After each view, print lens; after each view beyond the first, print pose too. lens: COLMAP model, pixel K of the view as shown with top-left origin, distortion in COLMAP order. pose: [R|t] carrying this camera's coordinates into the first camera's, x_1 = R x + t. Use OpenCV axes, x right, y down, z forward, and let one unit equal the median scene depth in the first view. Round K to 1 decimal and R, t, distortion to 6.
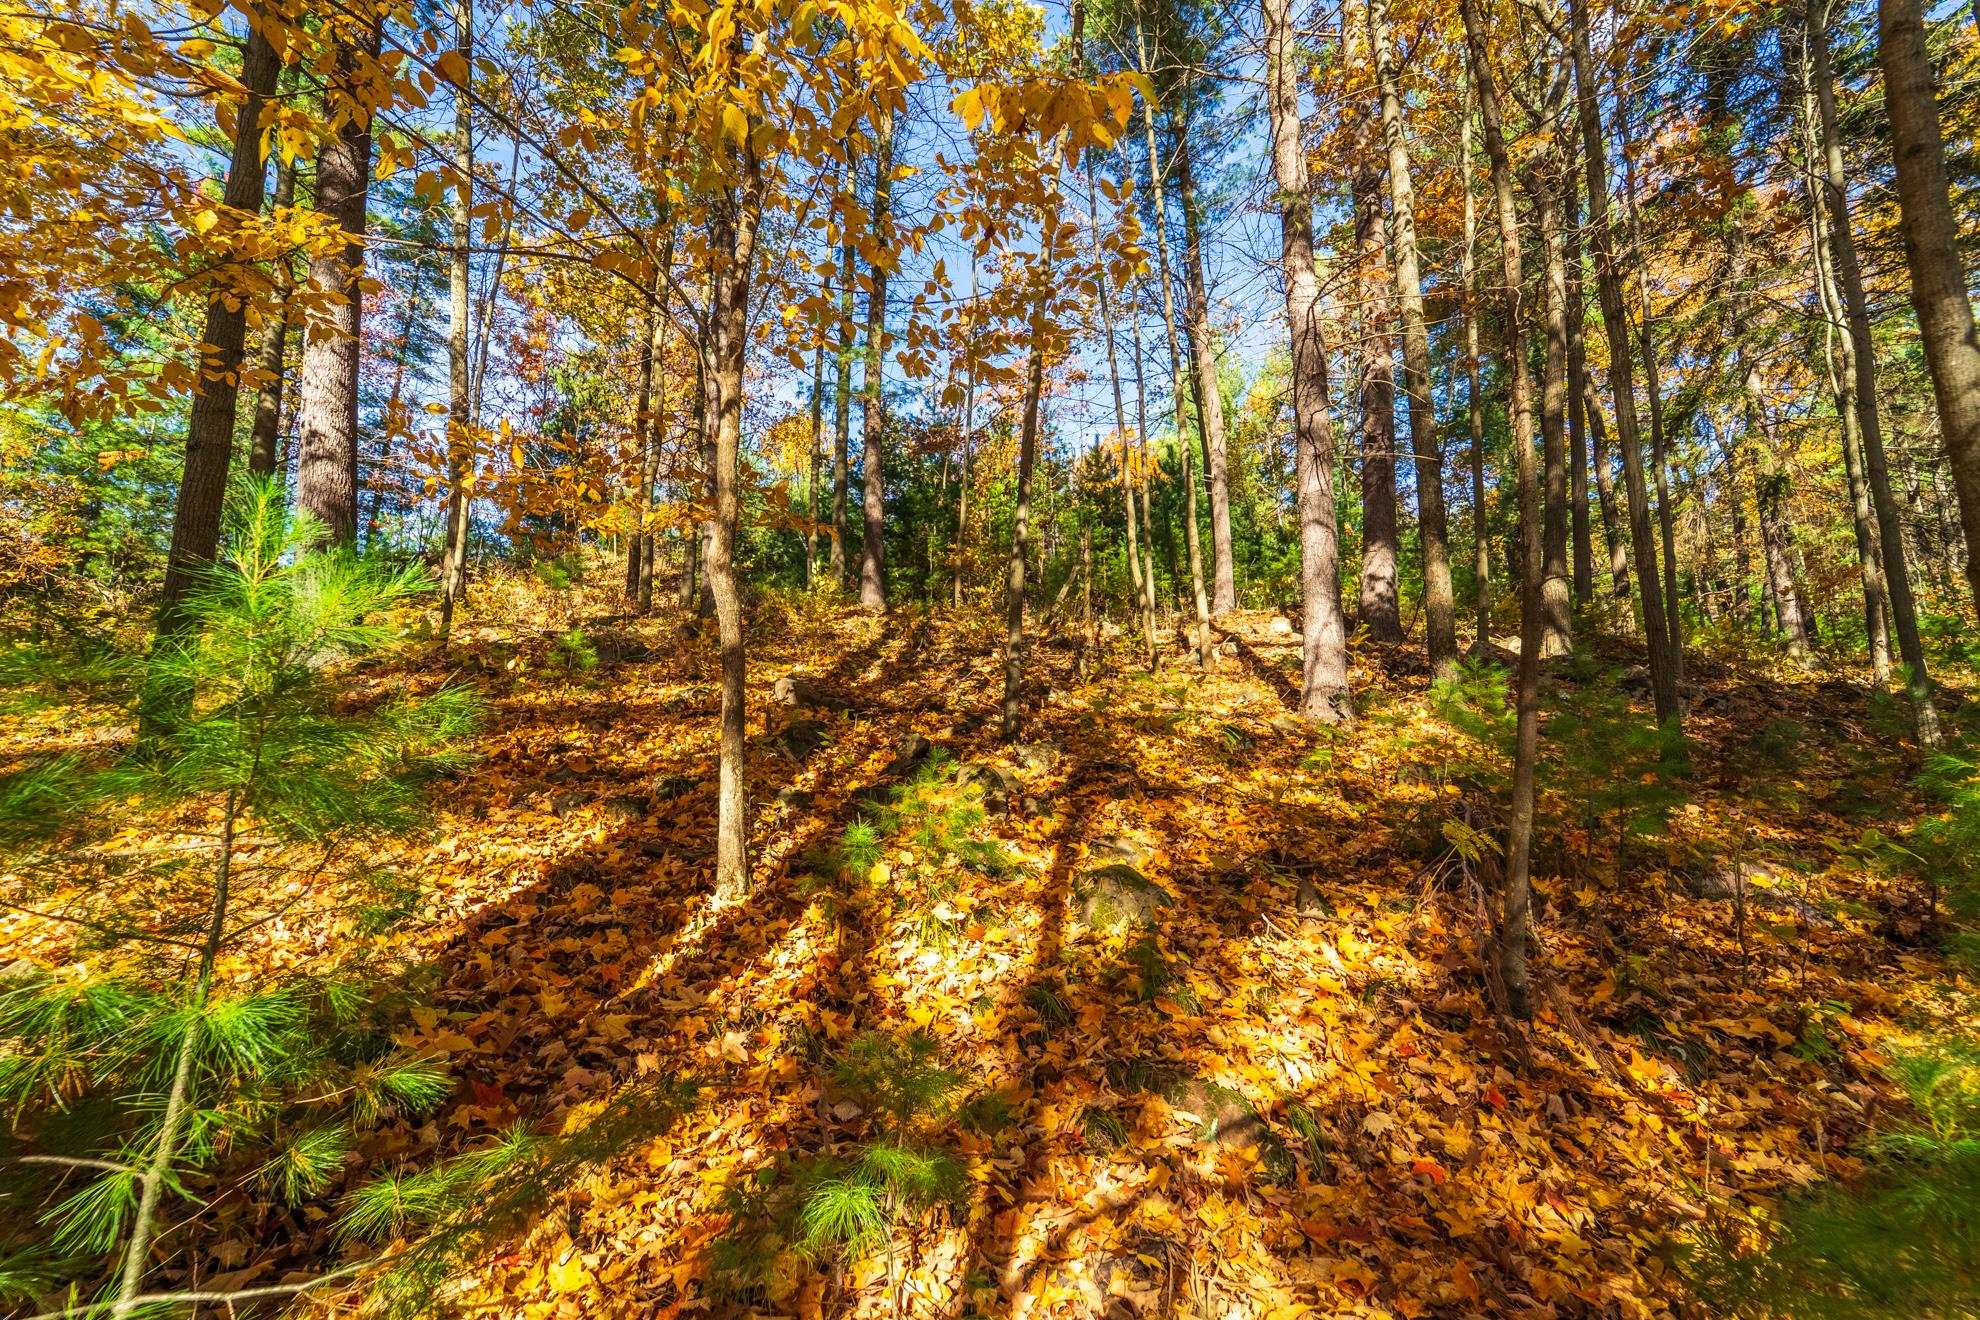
lens RADIAL K [[787.3, 0, 985.7], [0, 787.3, 670.5], [0, 0, 1]] dist [-0.001842, -0.000207]
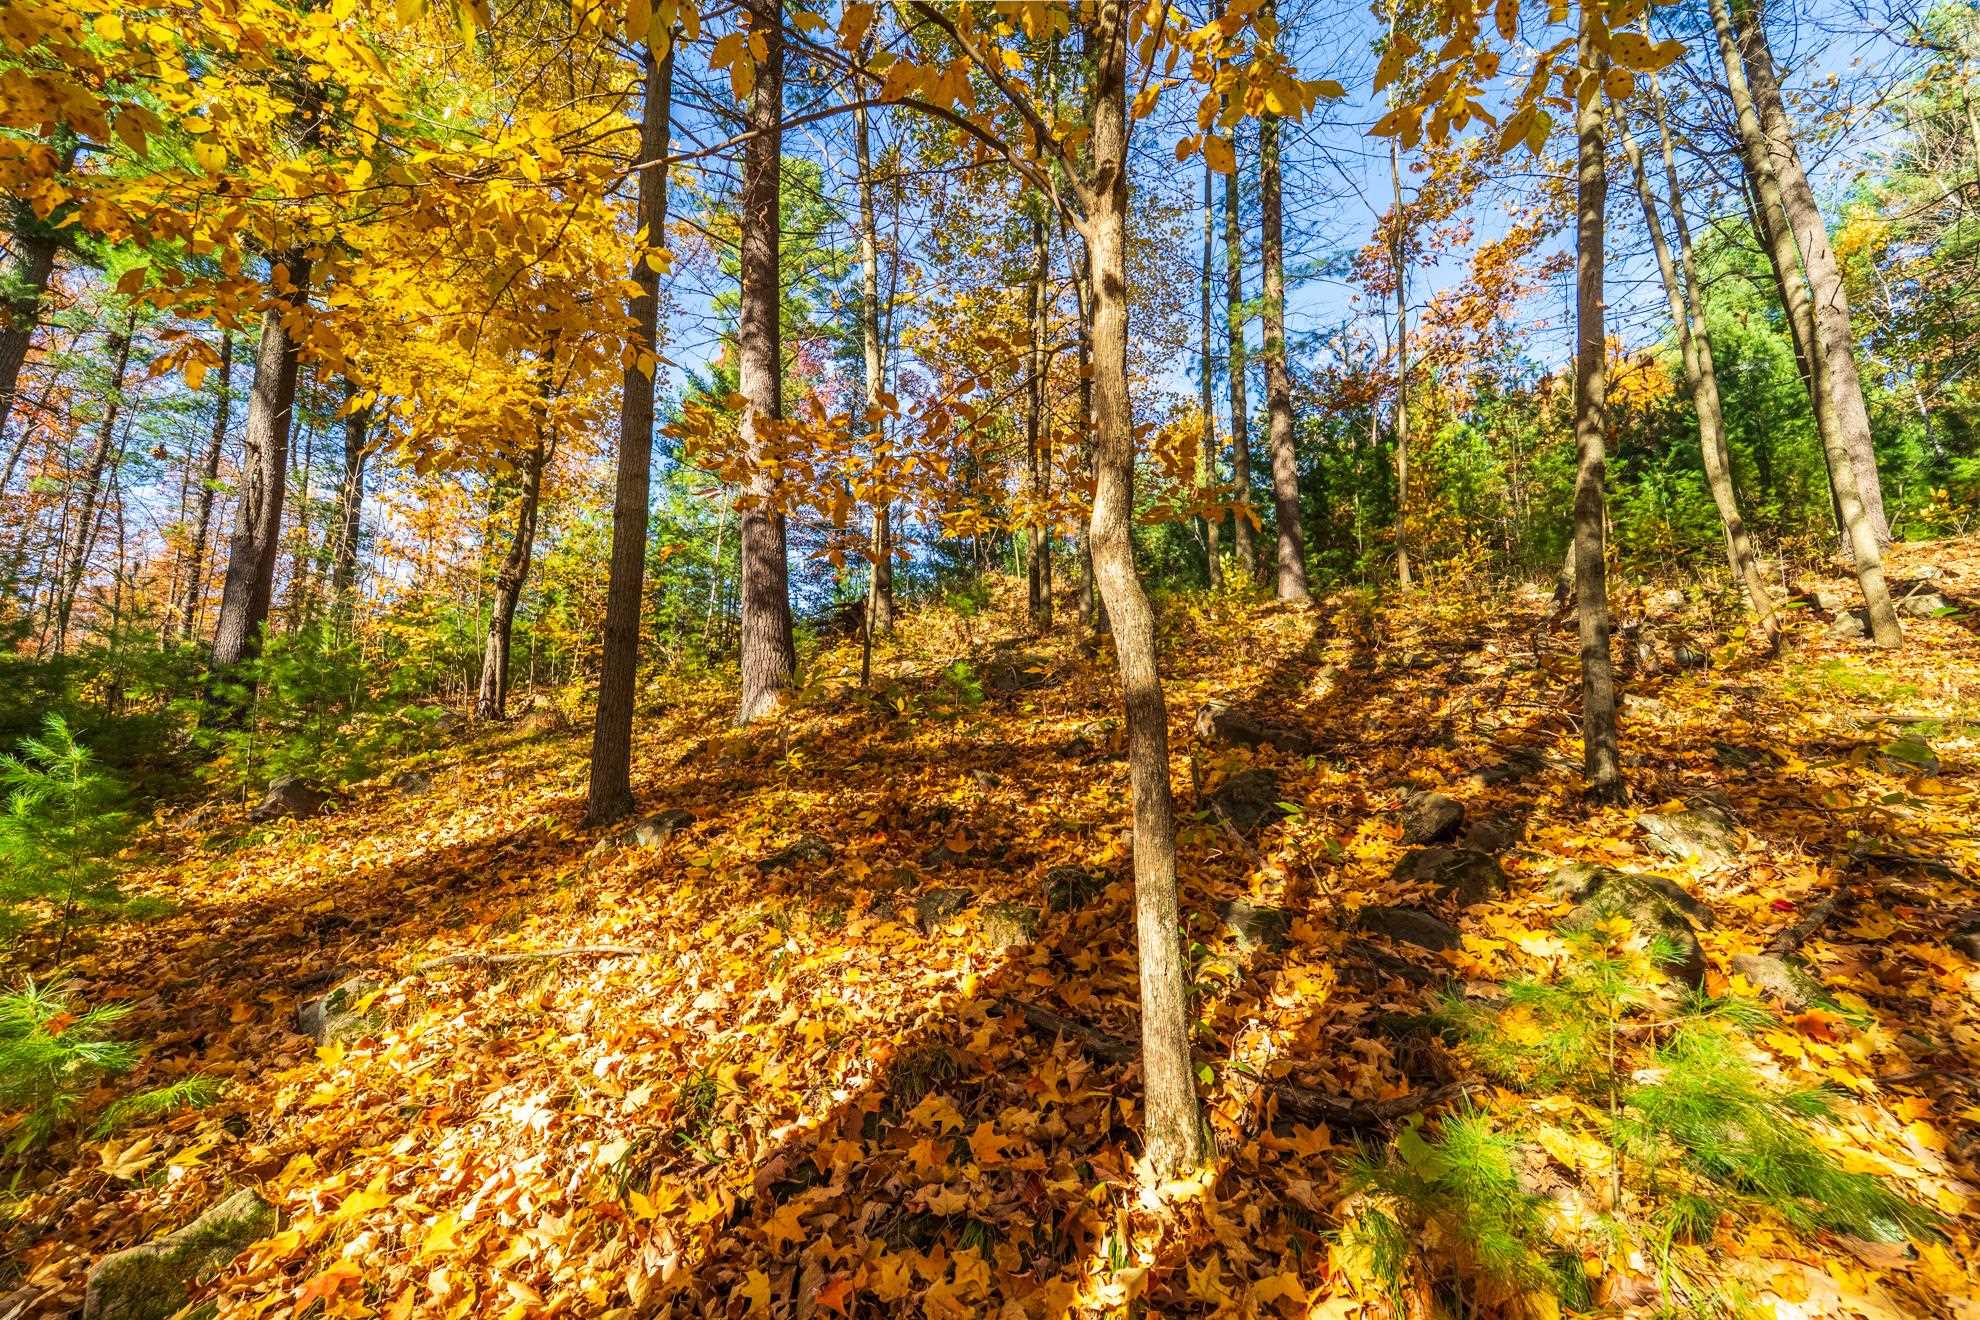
lens RADIAL K [[787.3, 0, 985.7], [0, 787.3, 670.5], [0, 0, 1]] dist [-0.001842, -0.000207]
pose [[0.875852, -0.067155, -0.477885, -0.065386], [0.064187, 0.997683, -0.022561, -0.016736], [0.478293, -0.010914, 0.878132, 0.196305]]
